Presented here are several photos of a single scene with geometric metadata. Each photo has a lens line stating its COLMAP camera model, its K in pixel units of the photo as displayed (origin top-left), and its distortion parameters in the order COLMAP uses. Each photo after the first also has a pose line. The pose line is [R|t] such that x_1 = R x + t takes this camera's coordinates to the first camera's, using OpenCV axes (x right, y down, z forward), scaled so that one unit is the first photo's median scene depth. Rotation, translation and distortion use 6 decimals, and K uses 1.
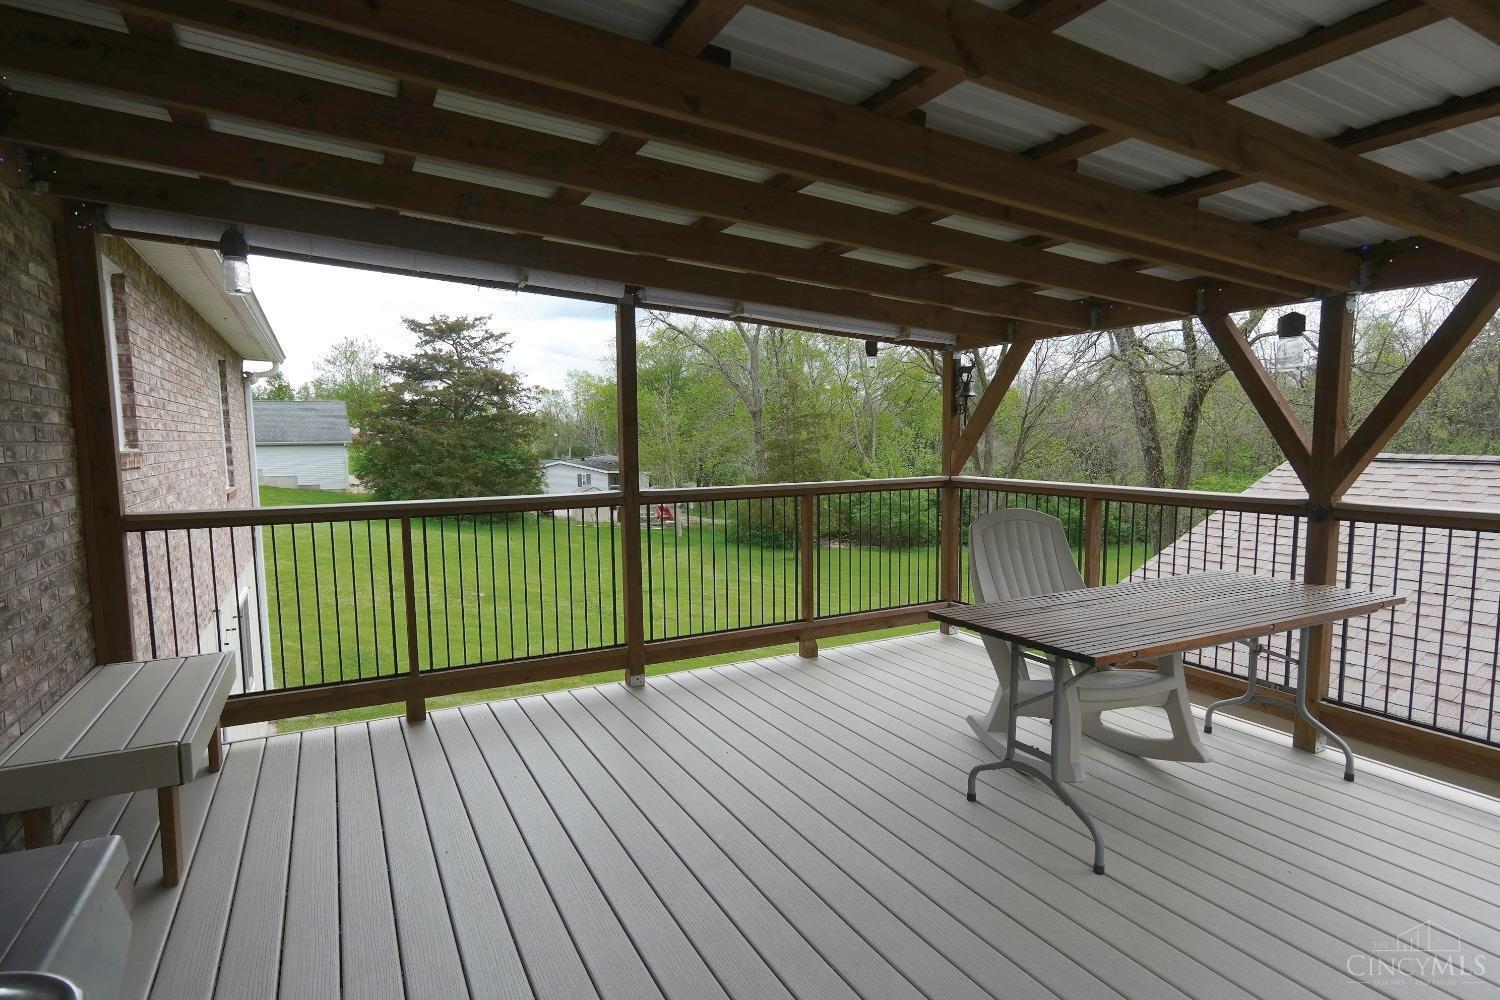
lens RADIAL K [[817.6, 0, 750.0], [0, 817.6, 500.0], [0, 0, 1]] dist [-0.002928, 0.014405]
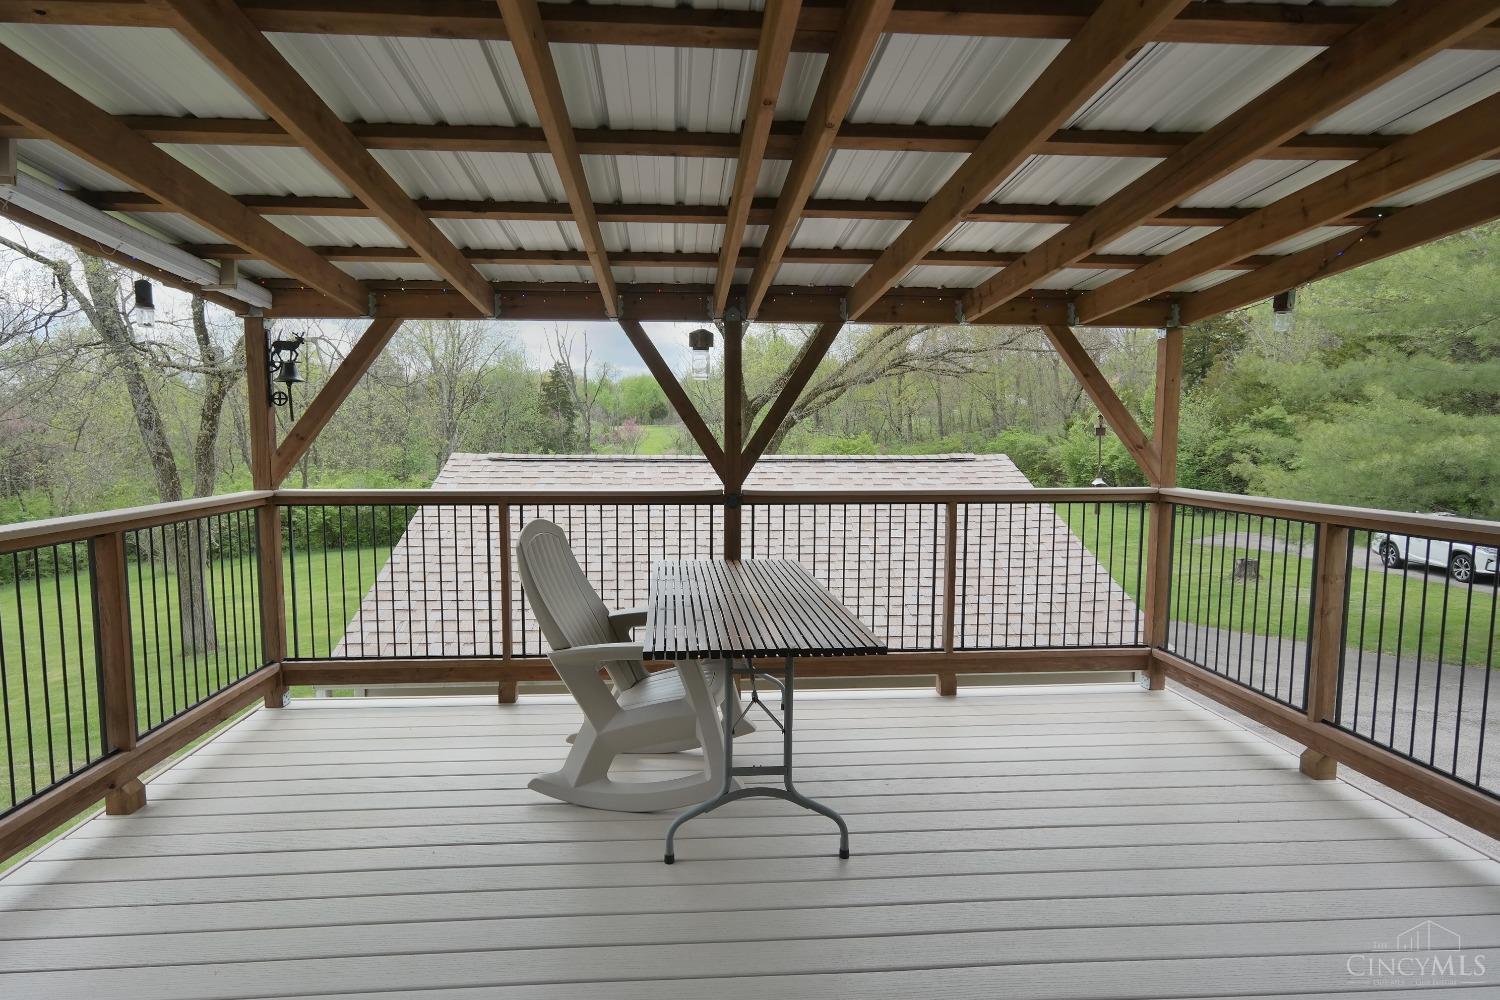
lens RADIAL K [[817.6, 0, 750.0], [0, 817.6, 500.0], [0, 0, 1]] dist [-0.002928, 0.014405]
pose [[0.399562, -0.063136, 0.914529, -0.377793], [0.069781, 0.996826, 0.038330, -0.027912], [-0.914046, 0.048502, 0.402699, 0.482097]]
